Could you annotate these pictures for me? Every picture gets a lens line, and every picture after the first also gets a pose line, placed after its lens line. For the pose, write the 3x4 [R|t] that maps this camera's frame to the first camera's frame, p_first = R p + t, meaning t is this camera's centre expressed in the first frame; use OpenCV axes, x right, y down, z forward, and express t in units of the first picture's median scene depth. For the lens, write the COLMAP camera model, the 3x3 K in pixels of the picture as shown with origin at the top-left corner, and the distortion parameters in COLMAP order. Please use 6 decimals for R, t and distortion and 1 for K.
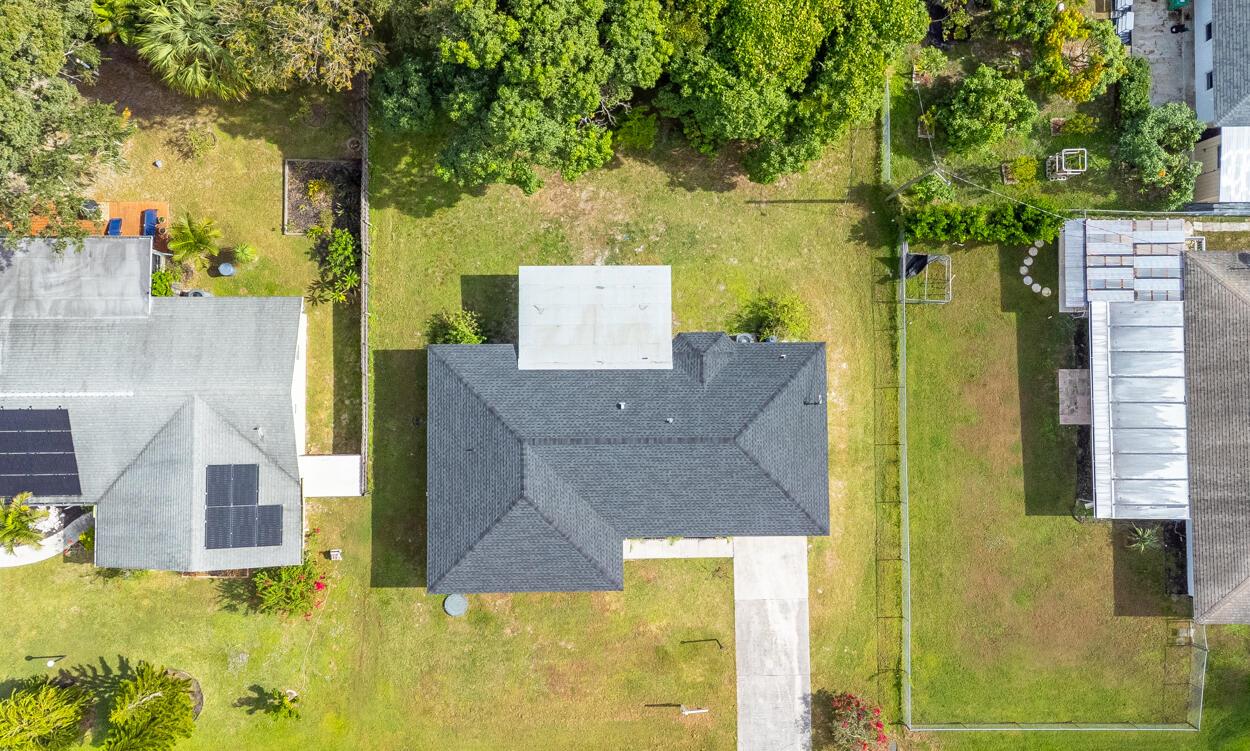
lens RADIAL K [[1212.4, 0, 624.4], [0, 1212.4, 351.9], [0, 0, 1]] dist [0.032347, 0.000000]
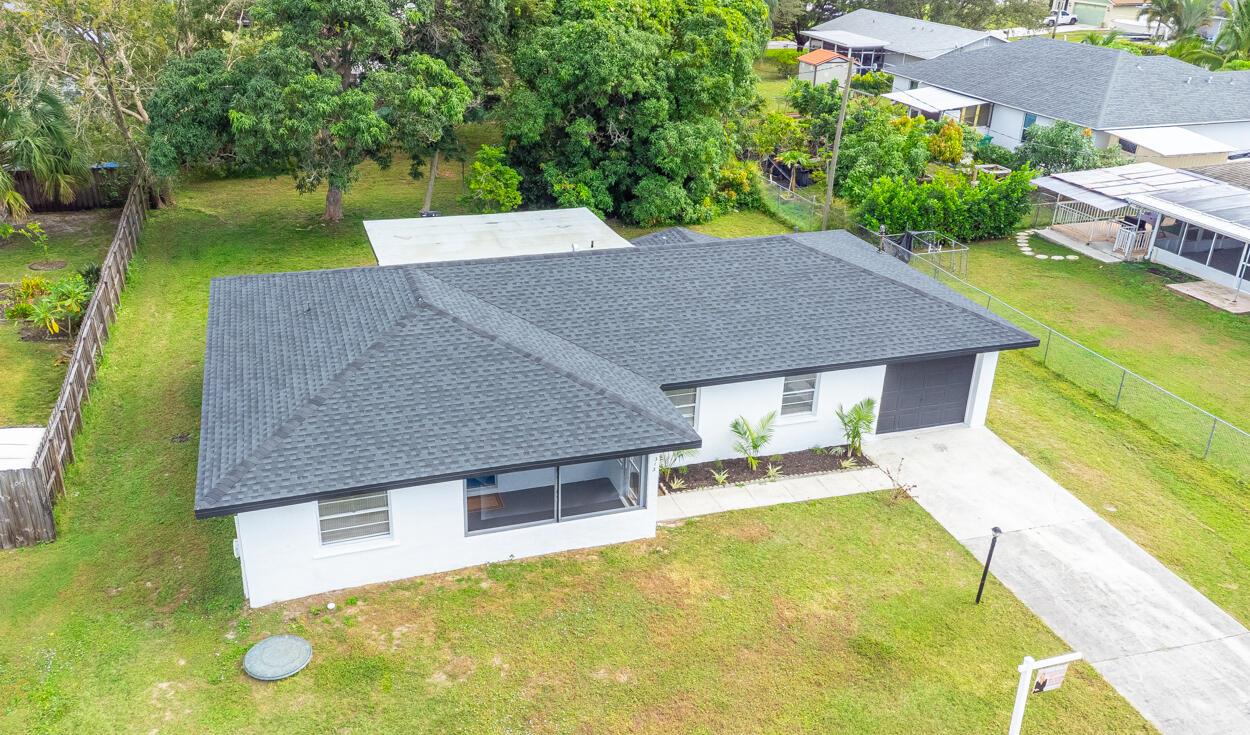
lens RADIAL K [[1027.8, 0, 587.2], [0, 1027.8, 341.3], [0, 0, 1]] dist [0.037115, -0.006087]
pose [[0.957427, -0.127021, 0.259229, -0.120024], [0.288673, 0.425958, -0.857454, 0.454584], [-0.001506, 0.895782, 0.444491, 0.789181]]
